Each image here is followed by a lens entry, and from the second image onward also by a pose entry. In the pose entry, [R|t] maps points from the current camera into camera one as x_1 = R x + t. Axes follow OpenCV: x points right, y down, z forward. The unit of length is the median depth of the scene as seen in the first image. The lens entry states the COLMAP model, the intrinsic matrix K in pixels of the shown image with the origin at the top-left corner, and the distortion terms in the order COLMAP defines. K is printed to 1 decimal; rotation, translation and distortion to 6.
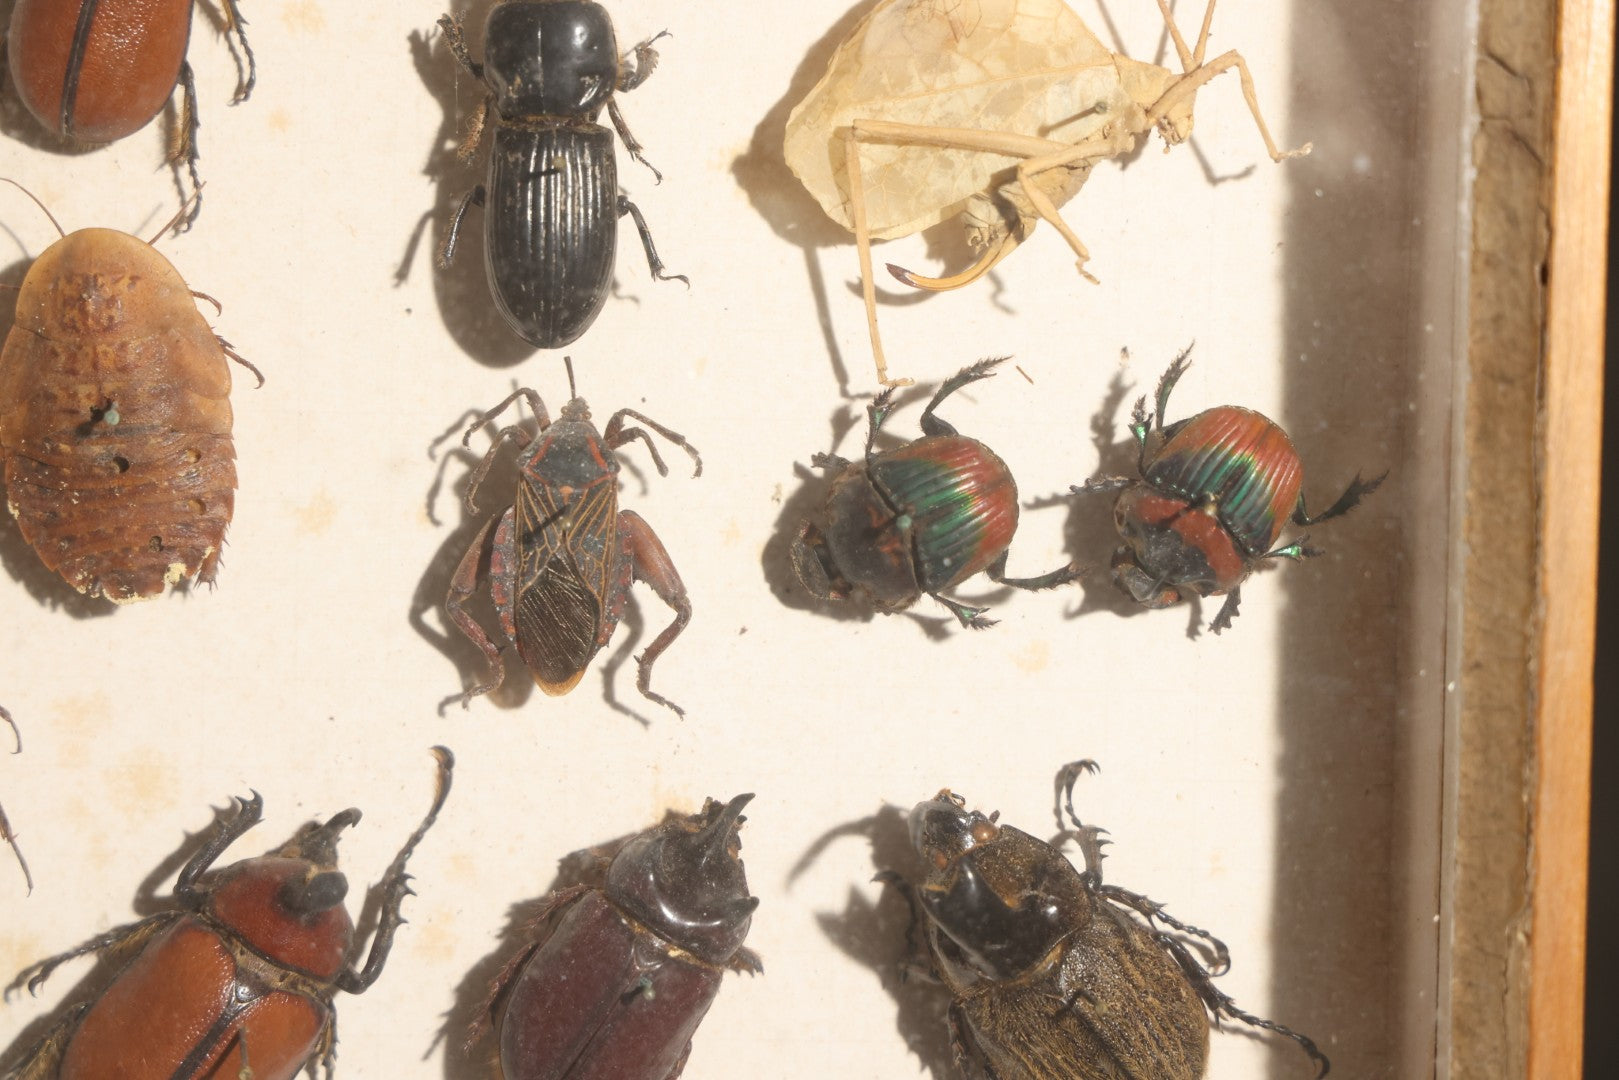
lens RADIAL K [[4333.7, 0, 810.4], [0, 4333.7, 525.0], [0, 0, 1]] dist [0.438508, -0.364678]
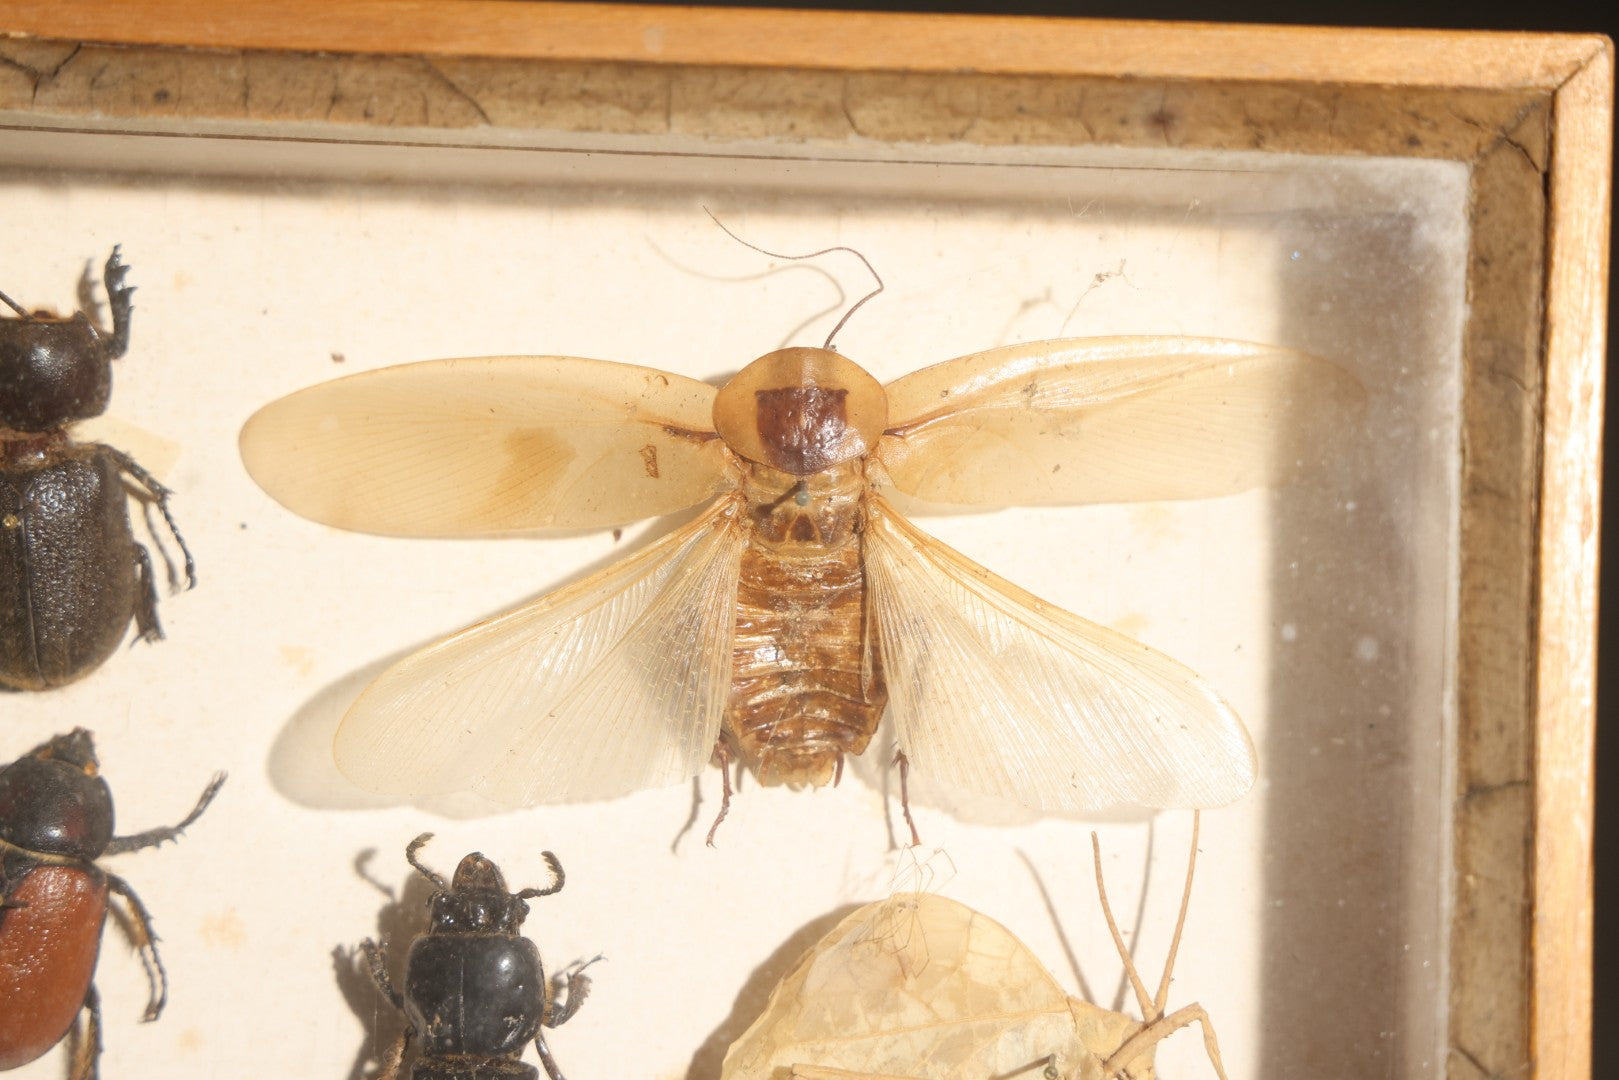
lens RADIAL K [[4333.7, 0, 810.4], [0, 4333.7, 525.0], [0, 0, 1]] dist [0.438508, -0.364678]
pose [[0.999444, 0.023888, -0.023249, 0.032779], [-0.026080, 0.994738, -0.099072, -0.115084], [0.020760, 0.099624, 0.994809, 0.047135]]
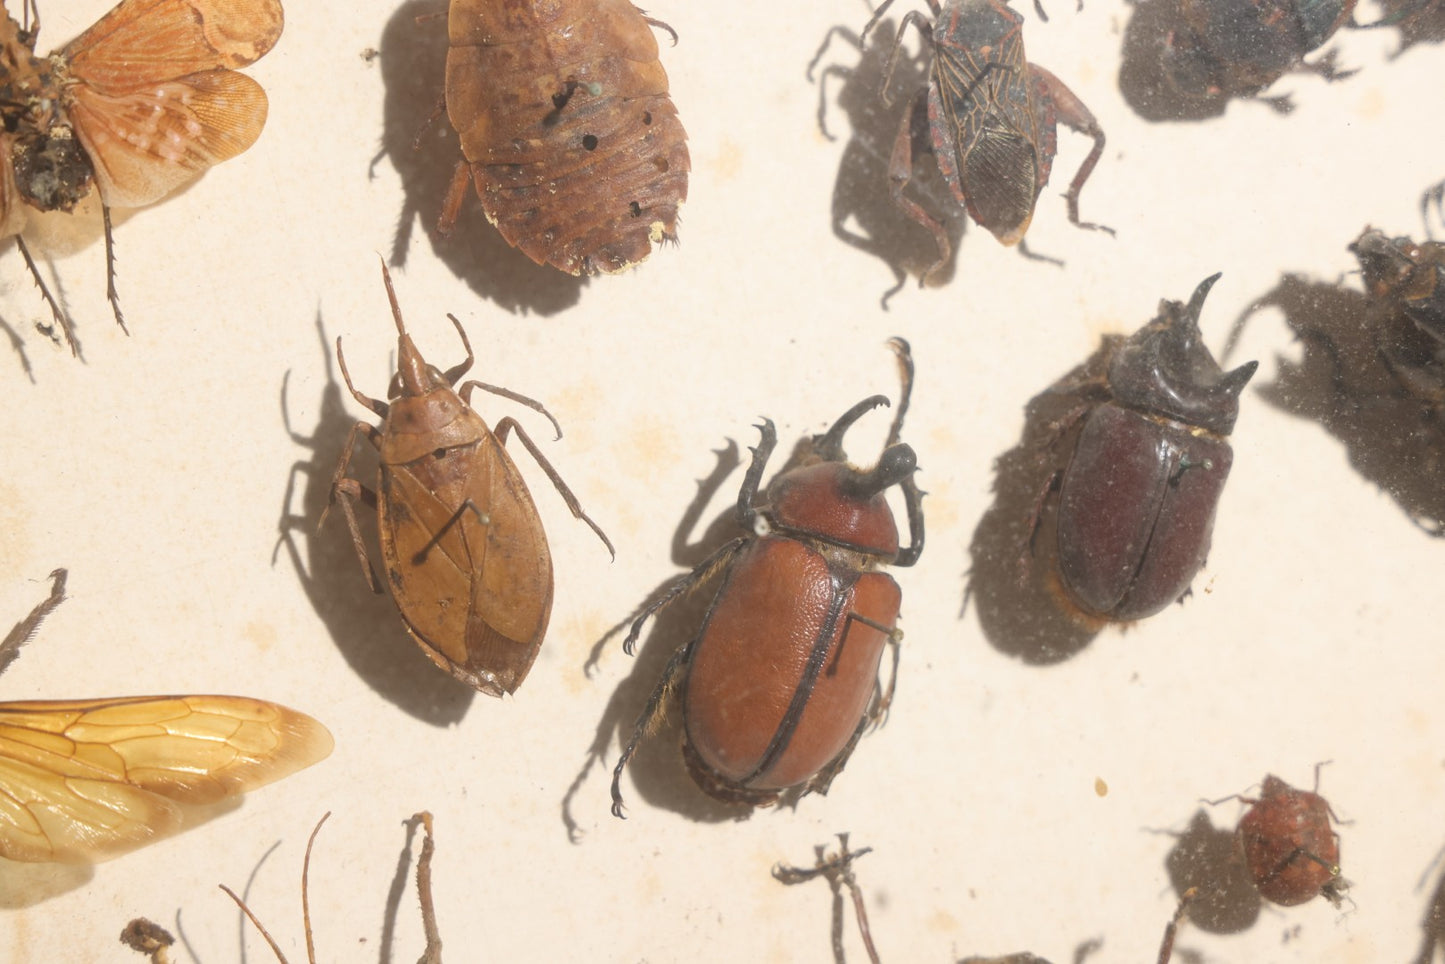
lens RADIAL K [[3887.4, 0, 738.0], [0, 3887.4, 475.8], [0, 0, 1]] dist [0.366733, 0.125164]
pose [[0.932316, -0.291850, 0.213566, -0.348010], [0.295500, 0.955219, 0.015368, 0.059322], [-0.208488, 0.048780, 0.976808, 0.068963]]
